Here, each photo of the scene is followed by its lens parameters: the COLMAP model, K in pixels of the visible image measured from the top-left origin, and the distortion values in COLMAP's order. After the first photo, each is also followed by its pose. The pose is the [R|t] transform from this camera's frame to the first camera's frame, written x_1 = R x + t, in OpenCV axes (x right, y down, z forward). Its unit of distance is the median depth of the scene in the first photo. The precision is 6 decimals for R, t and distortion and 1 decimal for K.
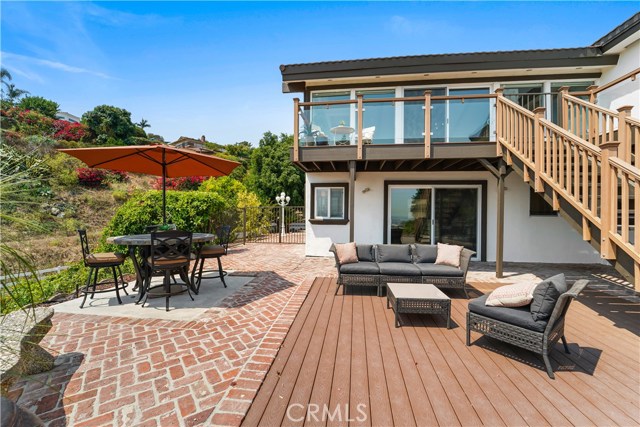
lens RADIAL K [[257.8, 0, 321.8], [0, 257.8, 209.8], [0, 0, 1]] dist [-0.000079, -0.000128]
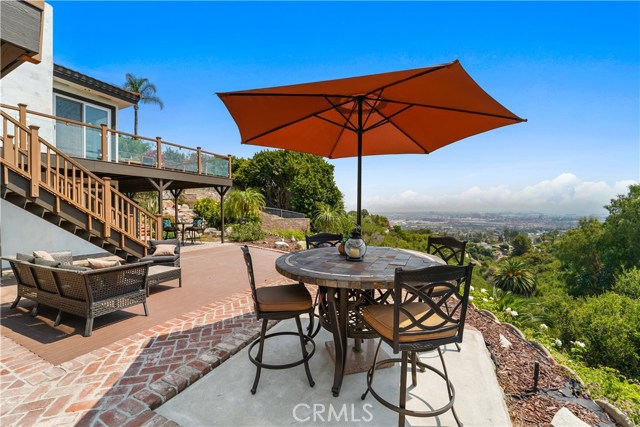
lens RADIAL K [[266.5, 0, 323.6], [0, 266.5, 213.7], [0, 0, 1]] dist [-0.000575, -0.000222]
pose [[-0.947990, -0.002739, 0.318287, -1.098856], [0.000497, 0.999949, 0.010083, -0.000719], [-0.318299, 0.009717, -0.947941, 2.387555]]
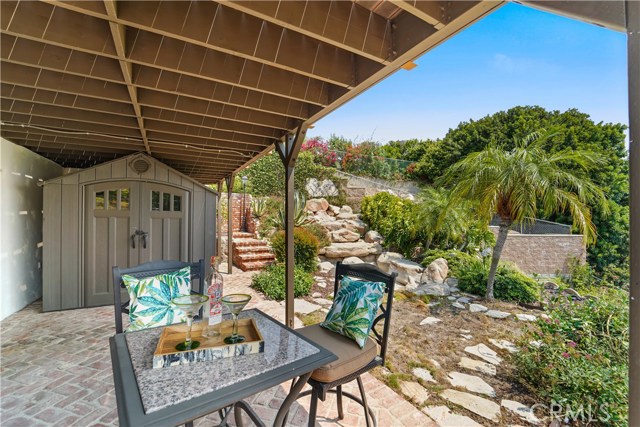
lens RADIAL K [[266.5, 0, 323.6], [0, 266.5, 213.7], [0, 0, 1]] dist [-0.000575, -0.000222]
pose [[-0.597065, 0.003444, 0.802185, 1.588358], [-0.008634, 0.999905, -0.010720, -0.008443], [-0.802146, -0.013326, -0.596979, -0.439530]]
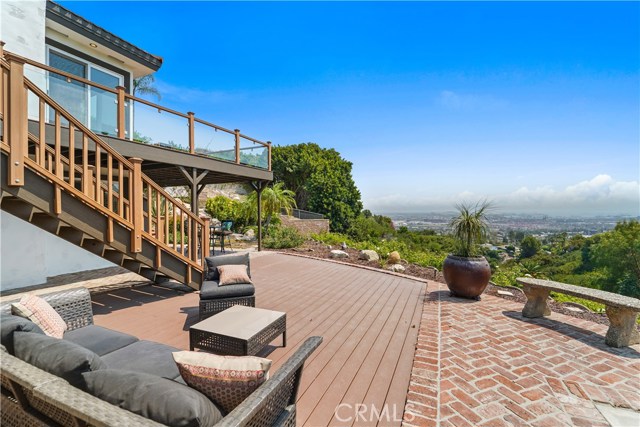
lens RADIAL K [[265.8, 0, 325.5], [0, 265.8, 213.4], [0, 0, 1]] dist [0.001860, 0.000011]
pose [[-0.956617, -0.006115, 0.291284, -0.105577], [-0.004033, 0.999962, 0.007748, -0.004473], [-0.291320, 0.006237, -0.956605, 1.935236]]
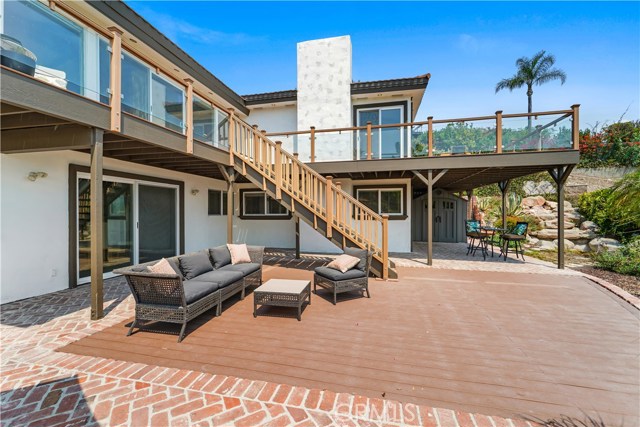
lens RADIAL K [[266.2, 0, 318.6], [0, 266.2, 211.8], [0, 0, 1]] dist [0.000604, -0.000177]
pose [[0.117179, -0.007267, 0.993084, -0.849860], [-0.001372, 0.999971, 0.007479, -0.007962], [-0.993110, -0.002239, 0.117166, 0.842418]]
